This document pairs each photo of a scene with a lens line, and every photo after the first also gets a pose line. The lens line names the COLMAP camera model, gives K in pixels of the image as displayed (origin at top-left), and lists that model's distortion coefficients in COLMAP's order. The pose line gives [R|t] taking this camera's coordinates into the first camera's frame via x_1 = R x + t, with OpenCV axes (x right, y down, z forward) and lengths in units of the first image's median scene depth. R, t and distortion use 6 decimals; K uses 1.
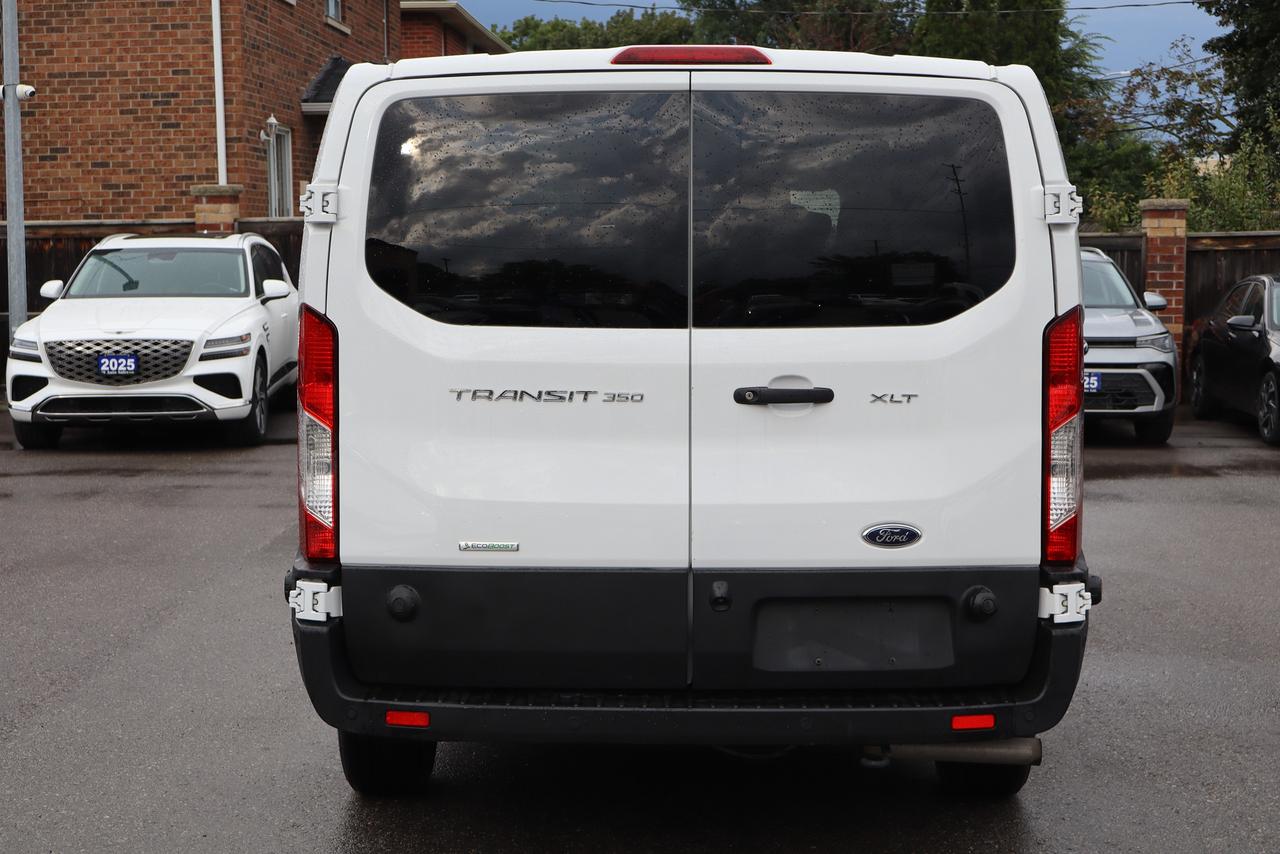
lens RADIAL K [[1981.1, 0, 628.0], [0, 1981.1, 425.8], [0, 0, 1]] dist [-0.019361, 0.000000]
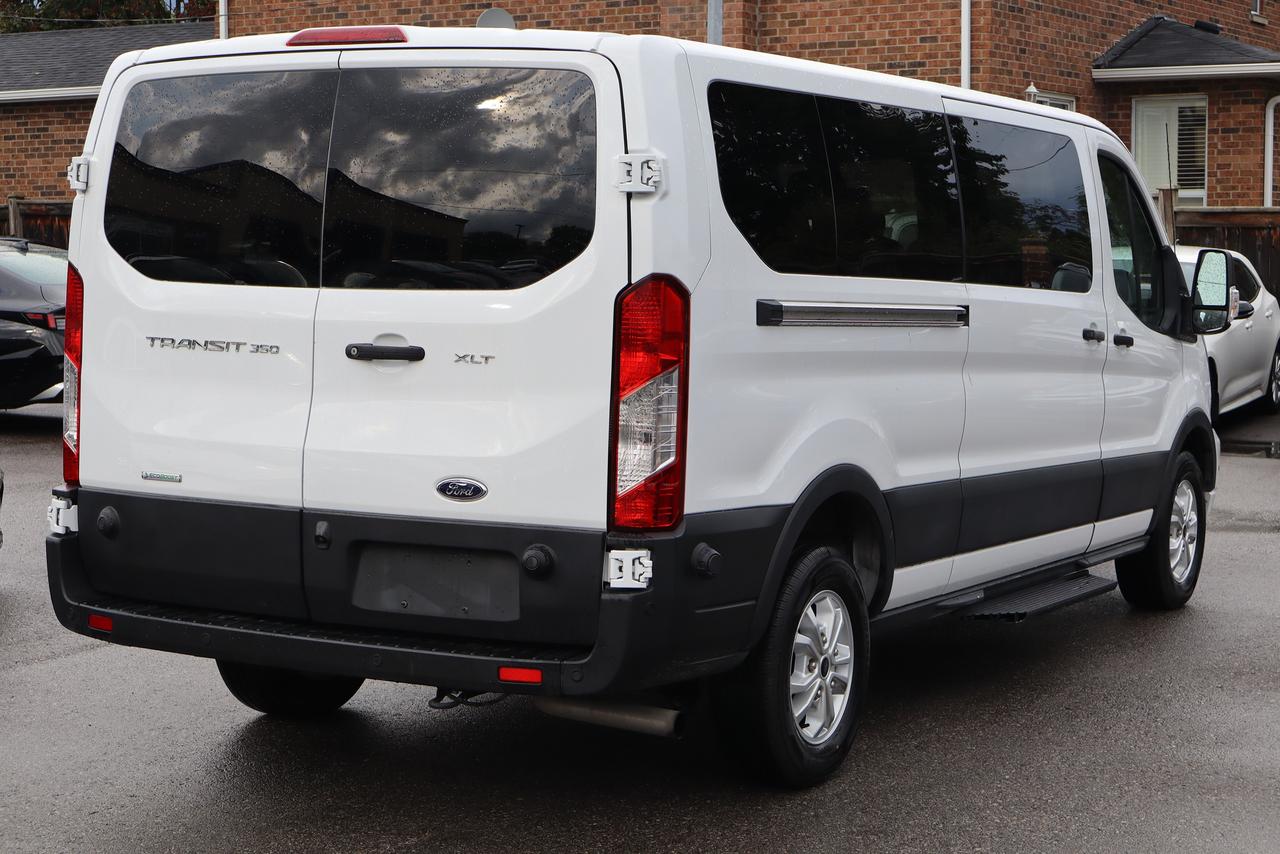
lens RADIAL K [[2206.2, 0, 645.1], [0, 2206.2, 418.4], [0, 0, 1]] dist [-0.009461, 0.000000]
pose [[0.892569, 0.049493, -0.448186, 0.729097], [-0.051366, 0.998648, 0.007983, 0.003551], [0.447975, 0.015896, 0.893905, -0.000472]]
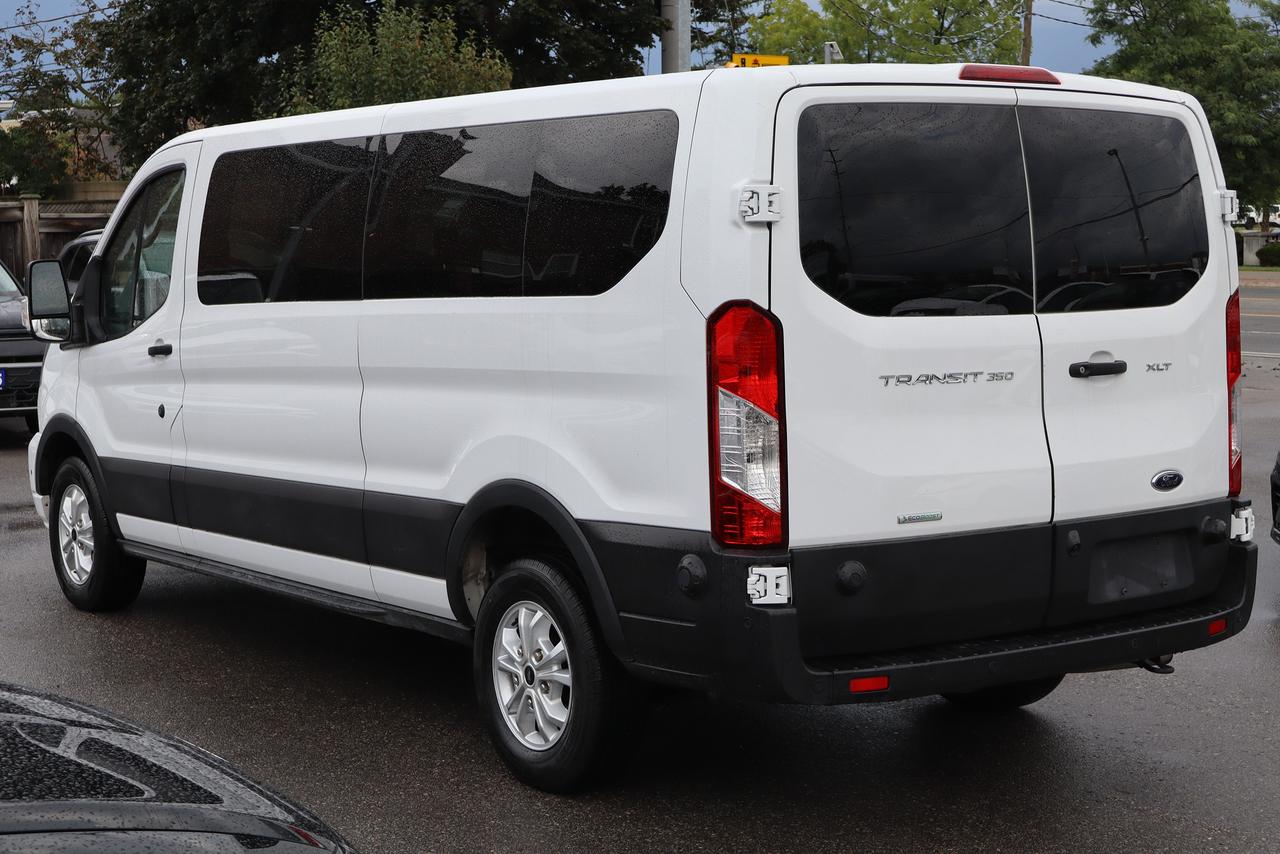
lens RADIAL K [[2158.6, 0, 646.6], [0, 2158.6, 435.8], [0, 0, 1]] dist [0.056599, 0.000000]
pose [[0.797038, -0.060439, 0.600898, -0.897350], [0.057049, 0.998065, 0.024715, -0.022190], [-0.601229, 0.014582, 0.798944, 0.133209]]
